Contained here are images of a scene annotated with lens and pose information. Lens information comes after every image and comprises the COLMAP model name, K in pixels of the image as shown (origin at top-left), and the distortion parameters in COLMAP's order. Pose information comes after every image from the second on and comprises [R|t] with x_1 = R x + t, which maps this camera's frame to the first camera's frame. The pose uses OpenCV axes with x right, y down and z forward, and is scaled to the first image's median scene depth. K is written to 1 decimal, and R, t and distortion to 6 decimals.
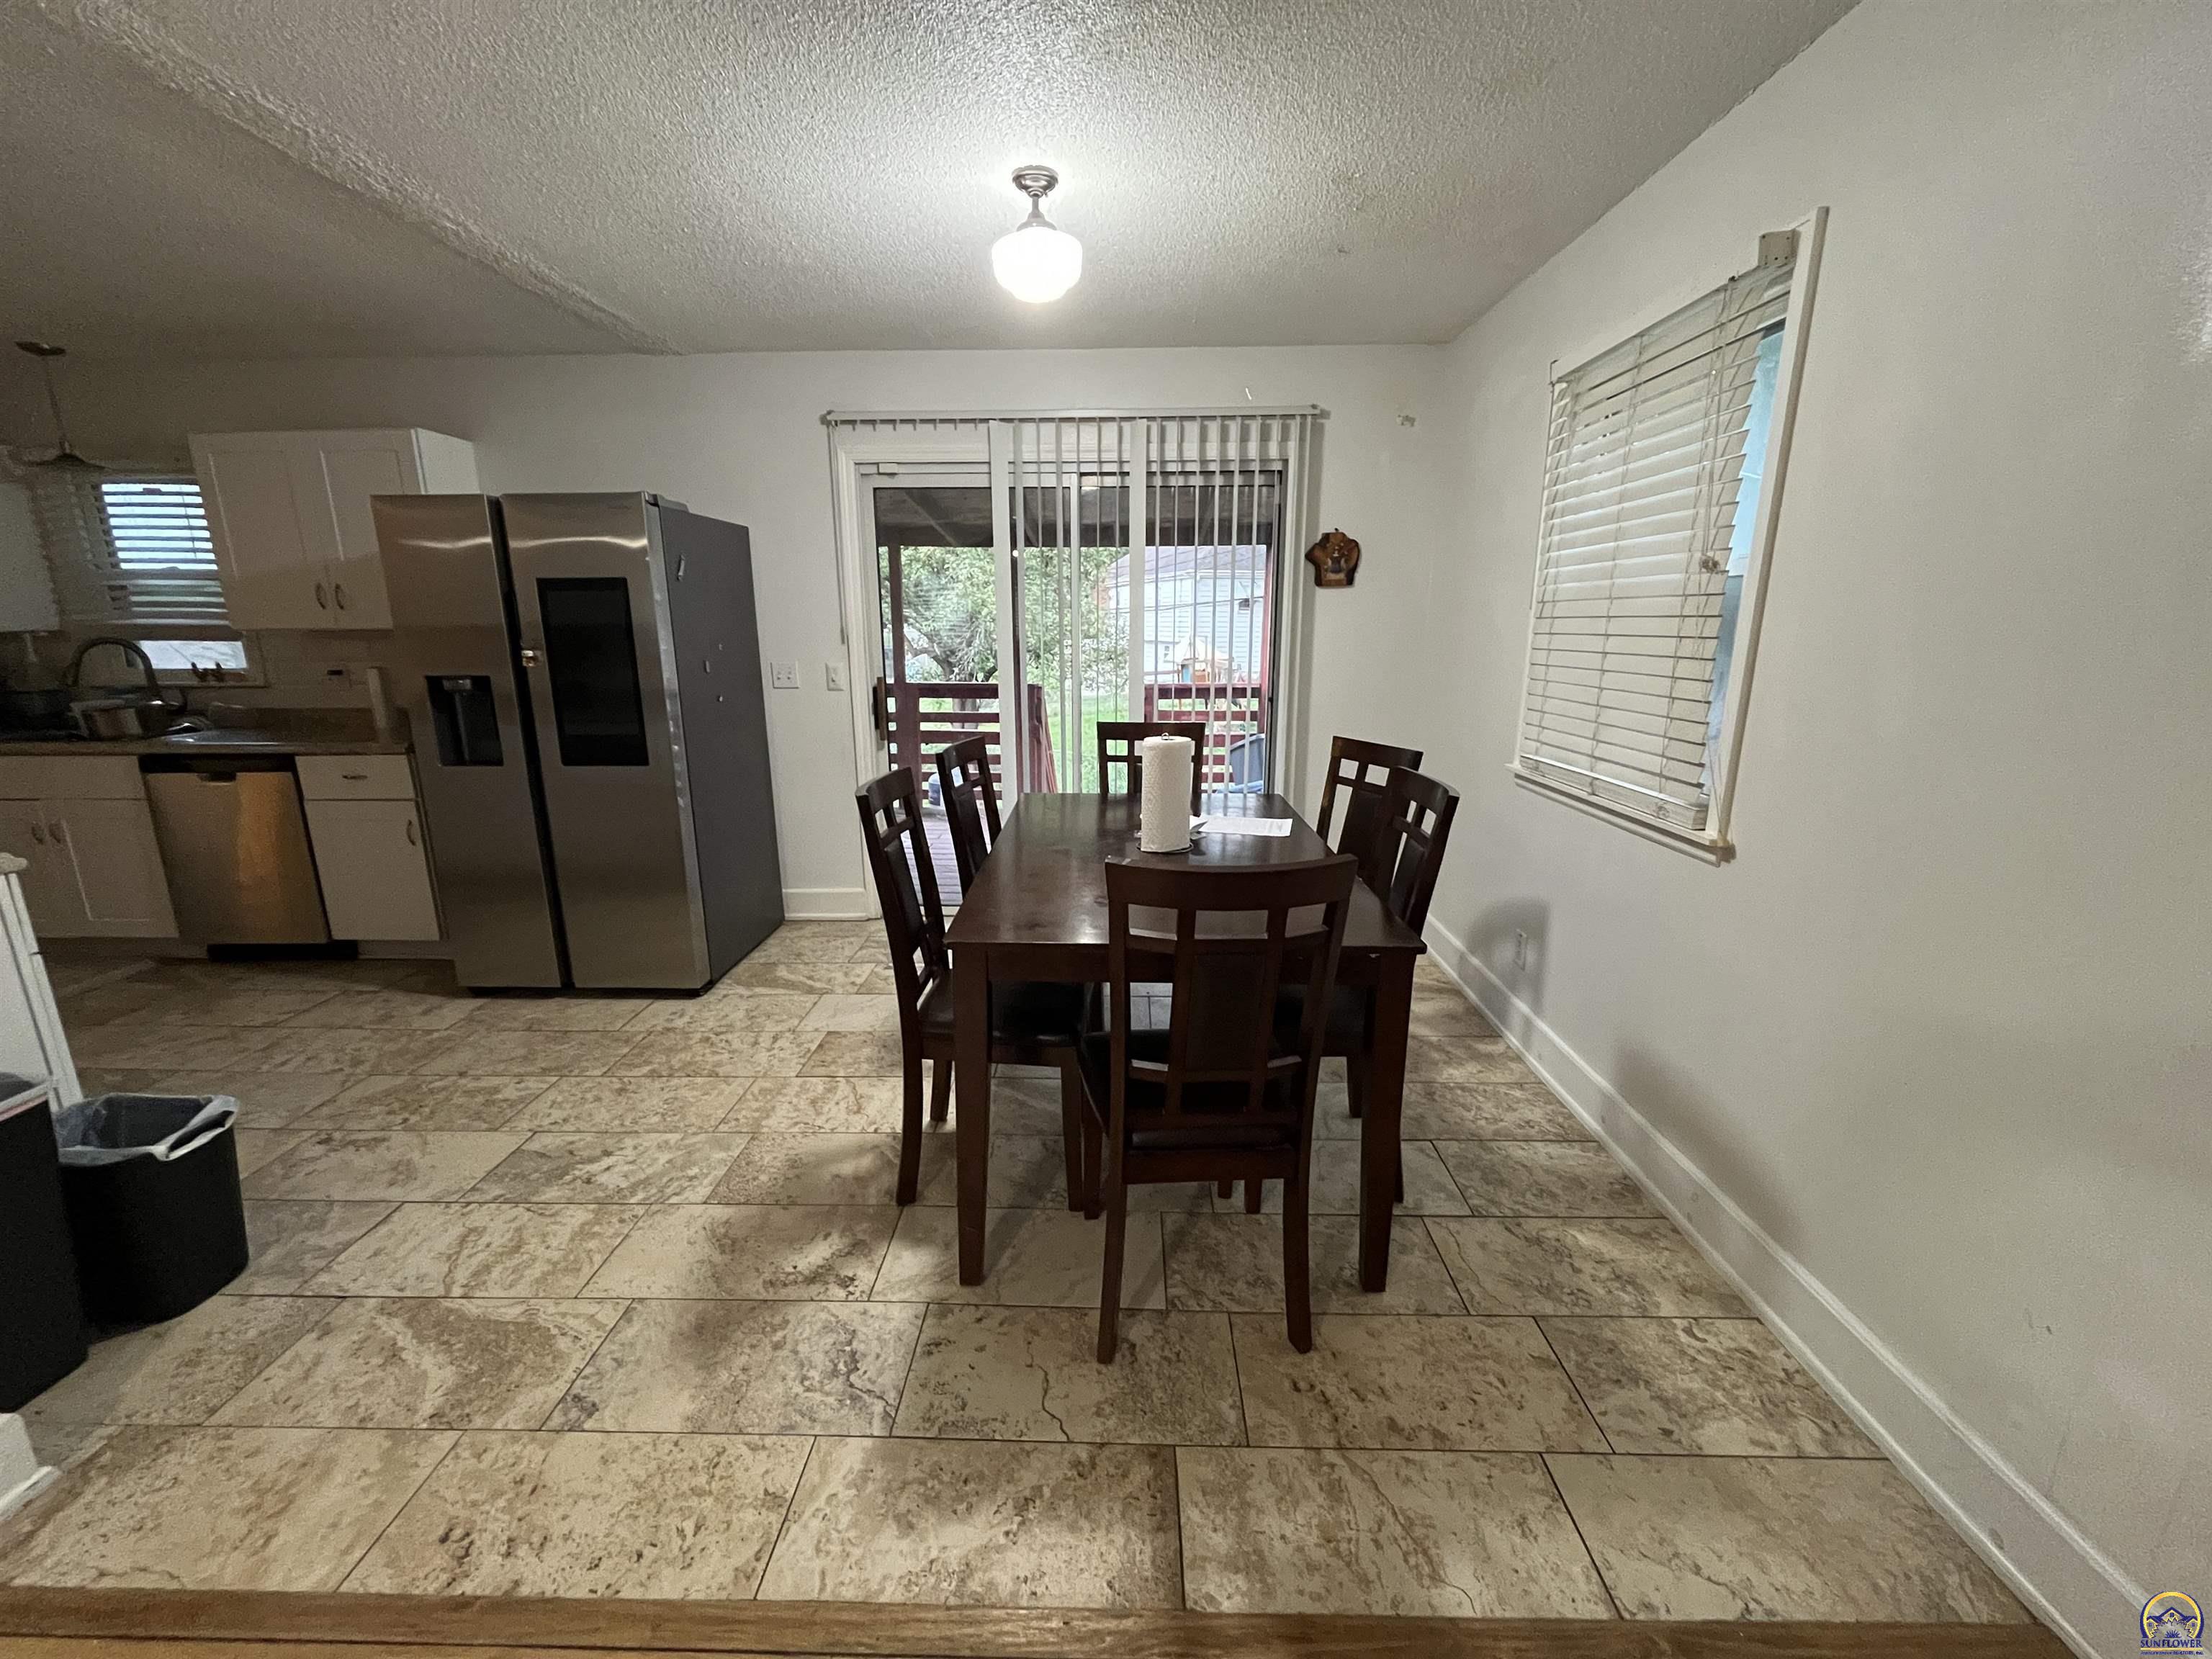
lens RADIAL K [[900.0, 0, 1100.7], [0, 900.0, 832.2], [0, 0, 1]] dist [-0.003517, 0.000427]
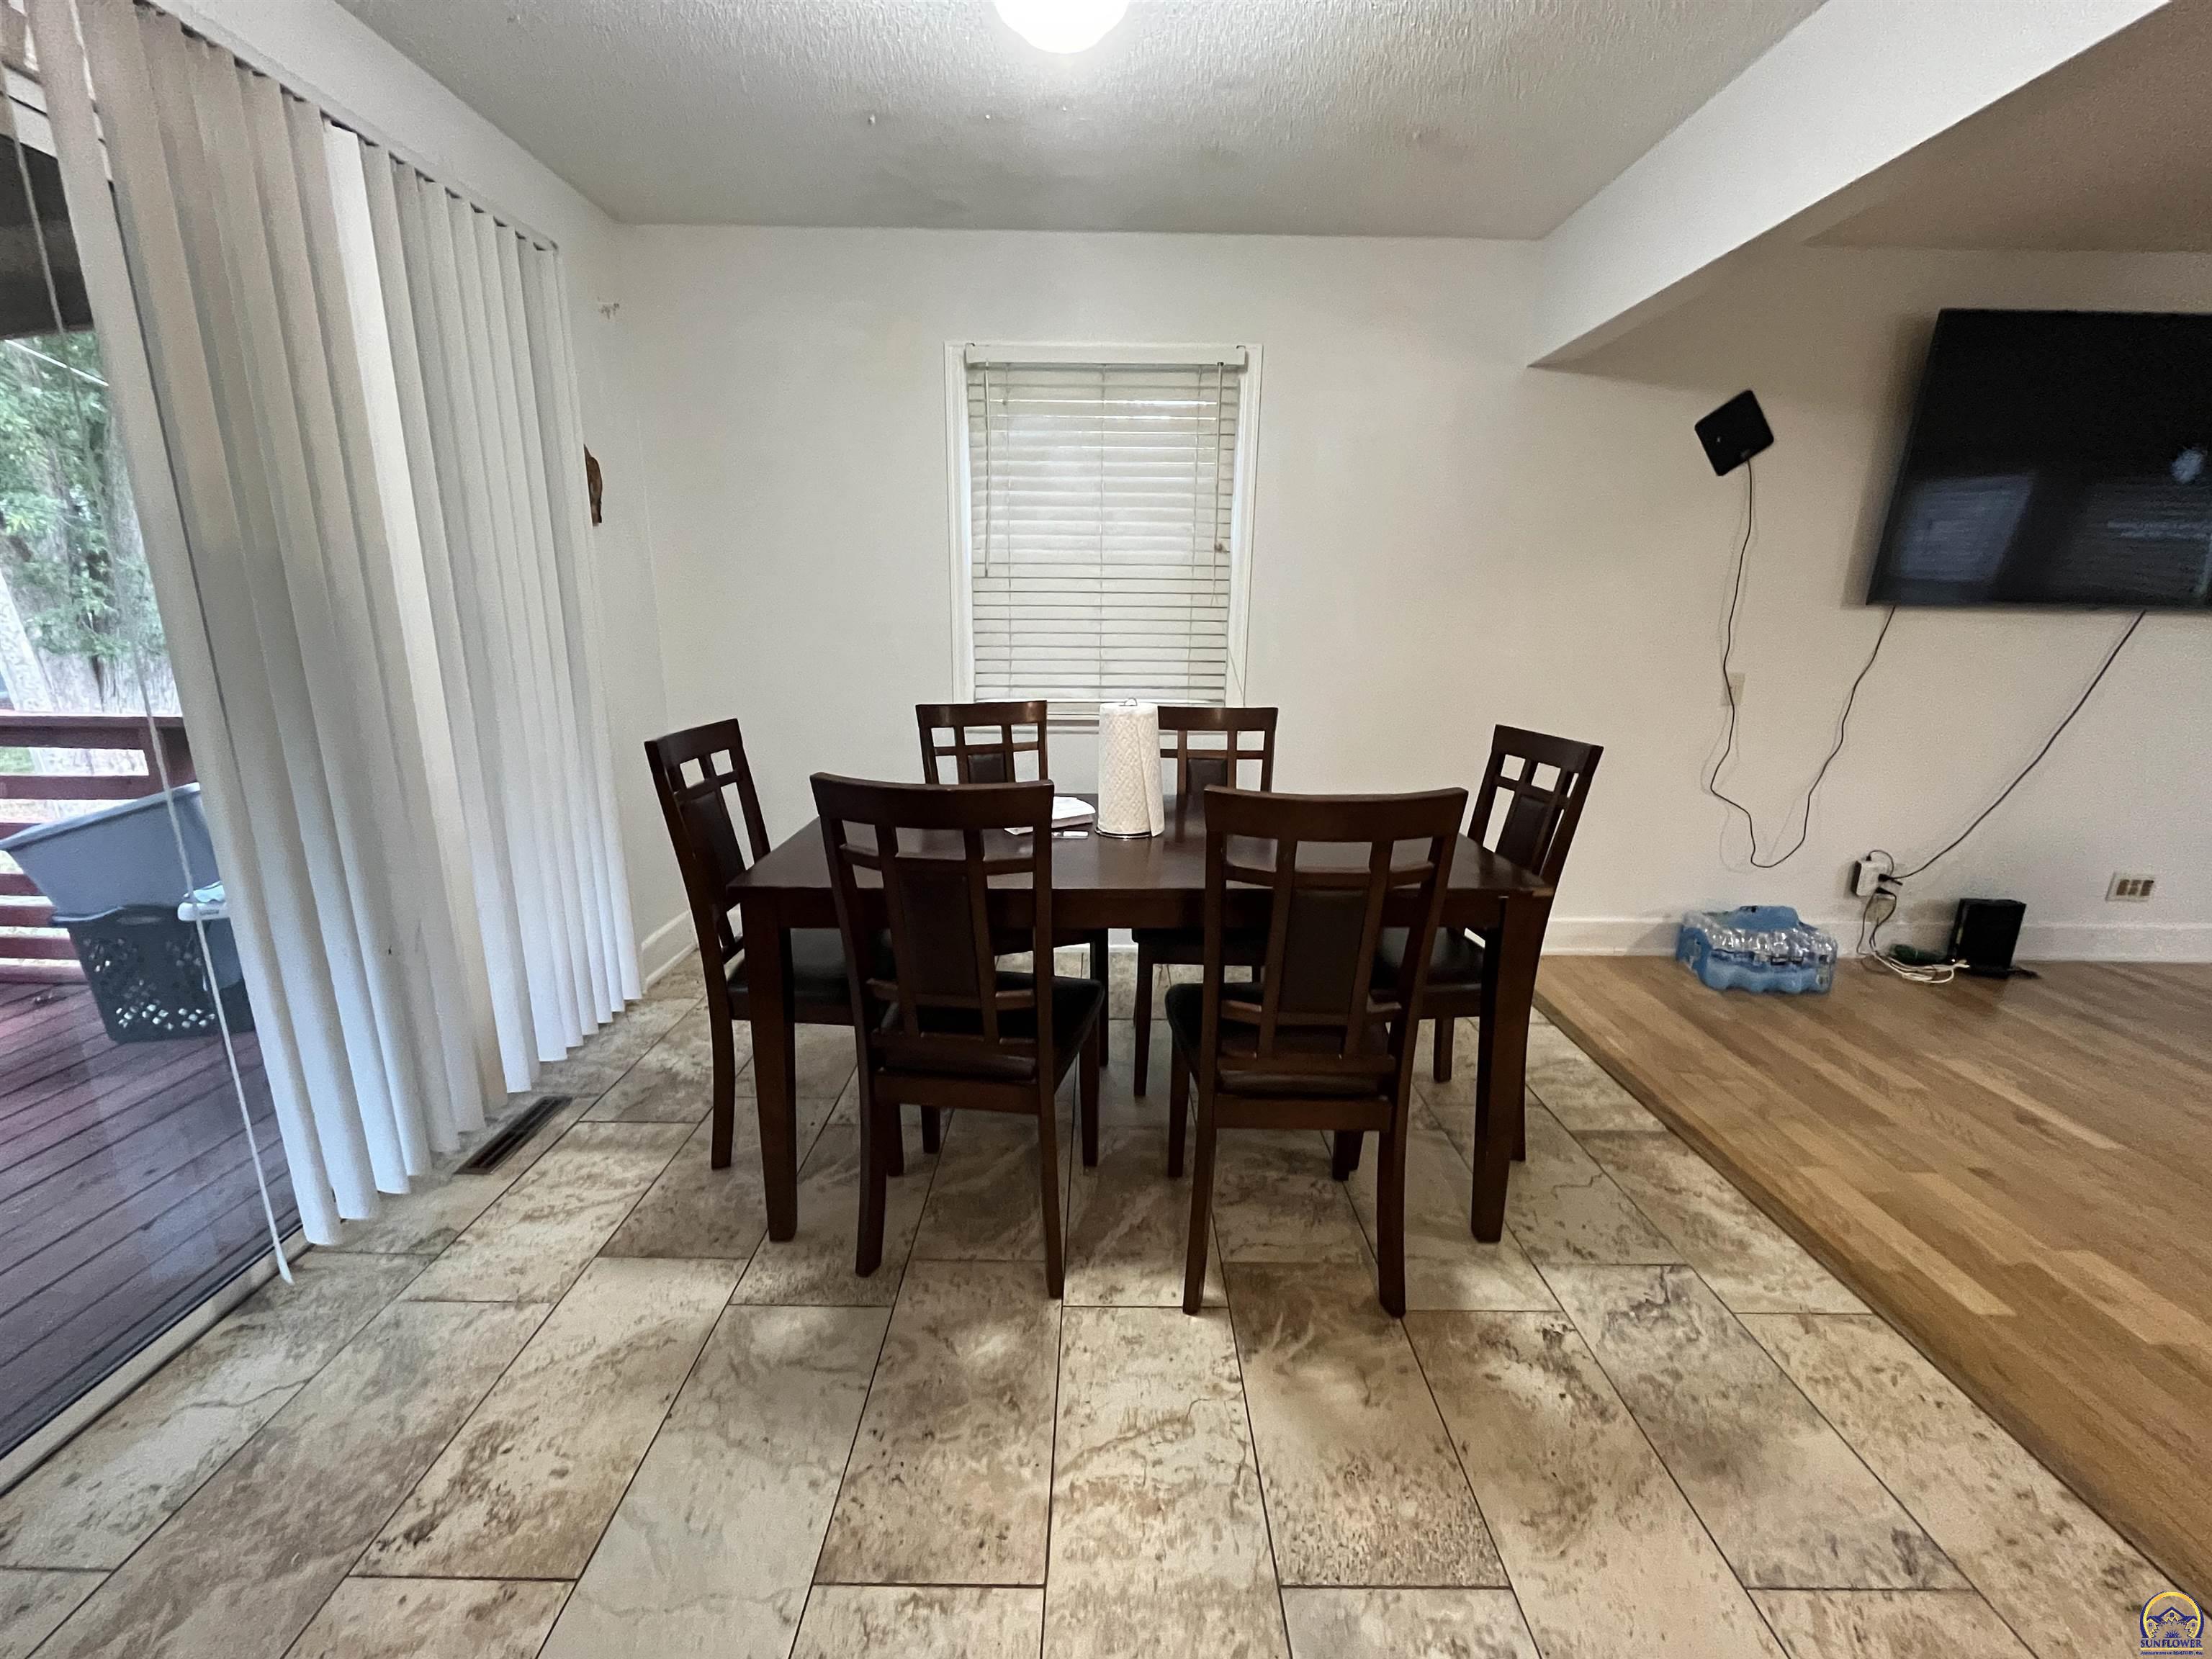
lens RADIAL K [[900.0, 0, 1100.7], [0, 900.0, 832.2], [0, 0, 1]] dist [-0.003517, 0.000427]
pose [[-0.026831, -0.237190, 0.971093, -0.936742], [0.219079, 0.946431, 0.237219, -0.235848], [-0.975338, 0.219111, 0.026569, 1.226876]]
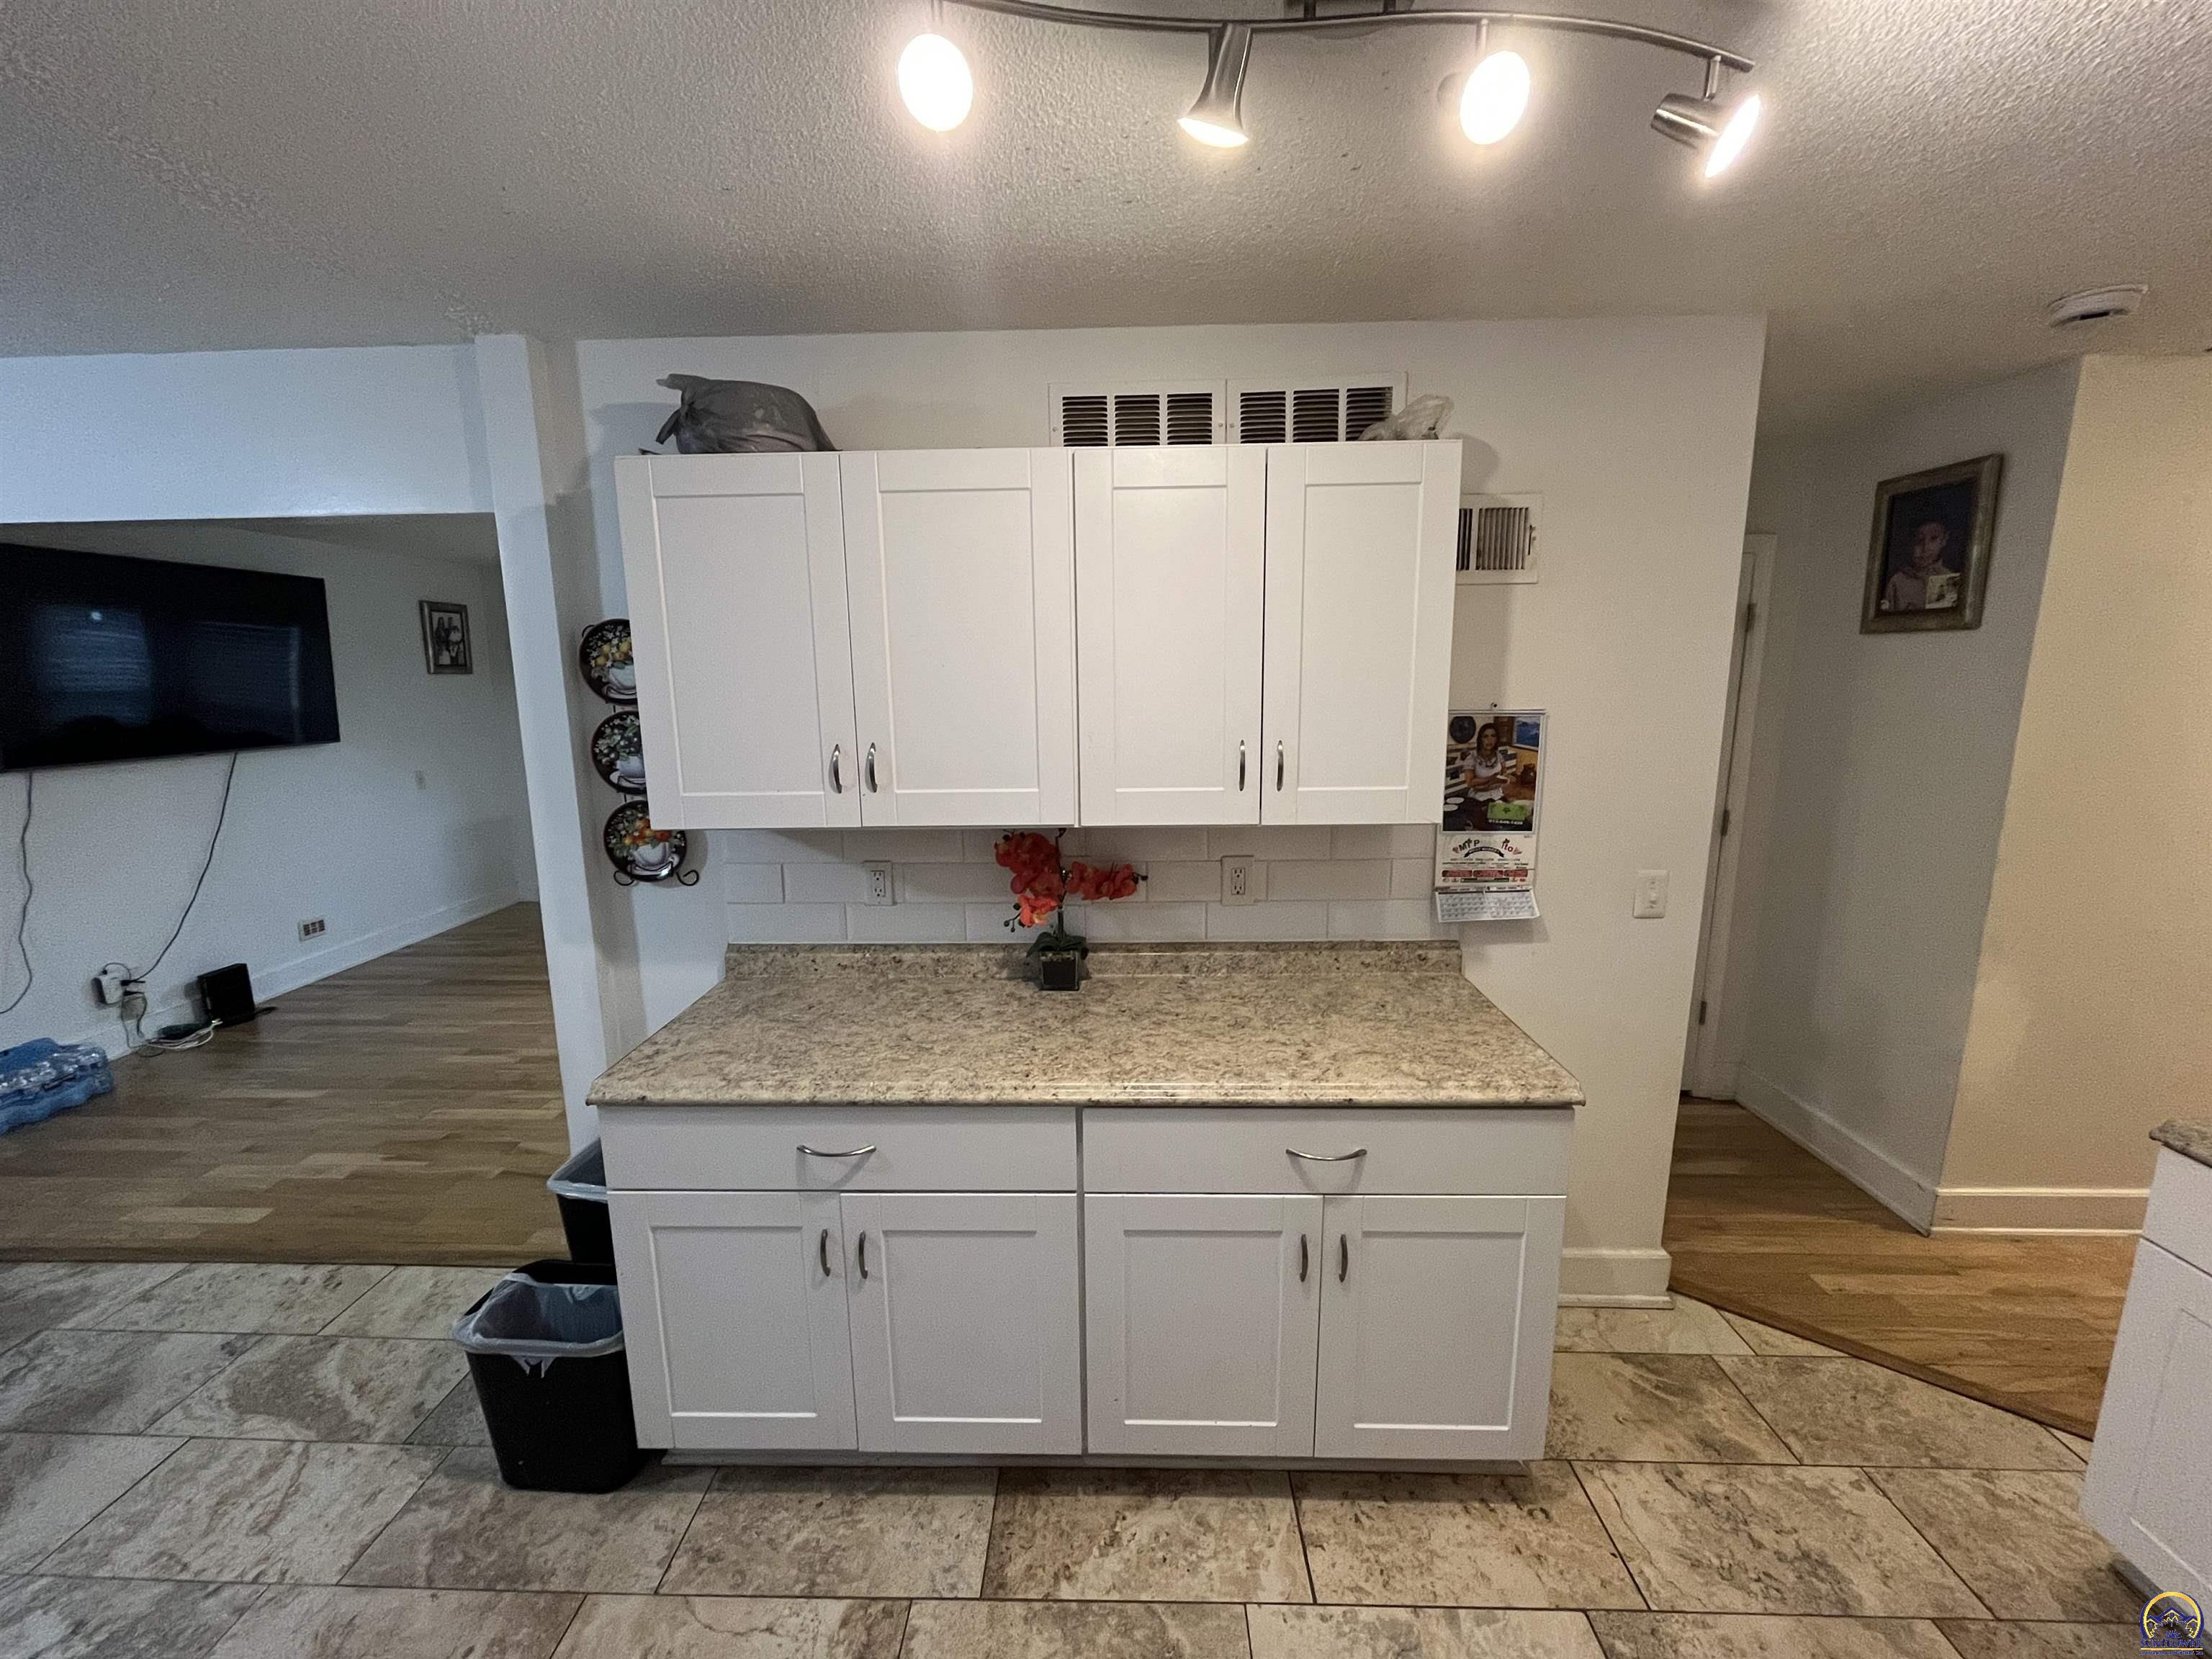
lens RADIAL K [[900.0, 0, 1100.7], [0, 900.0, 832.2], [0, 0, 1]] dist [-0.003517, 0.000427]
pose [[-0.999888, 0.014268, 0.004588, -1.591422], [0.014904, 0.914475, 0.404368, -0.537445], [0.001573, 0.404391, -0.914585, 1.587428]]
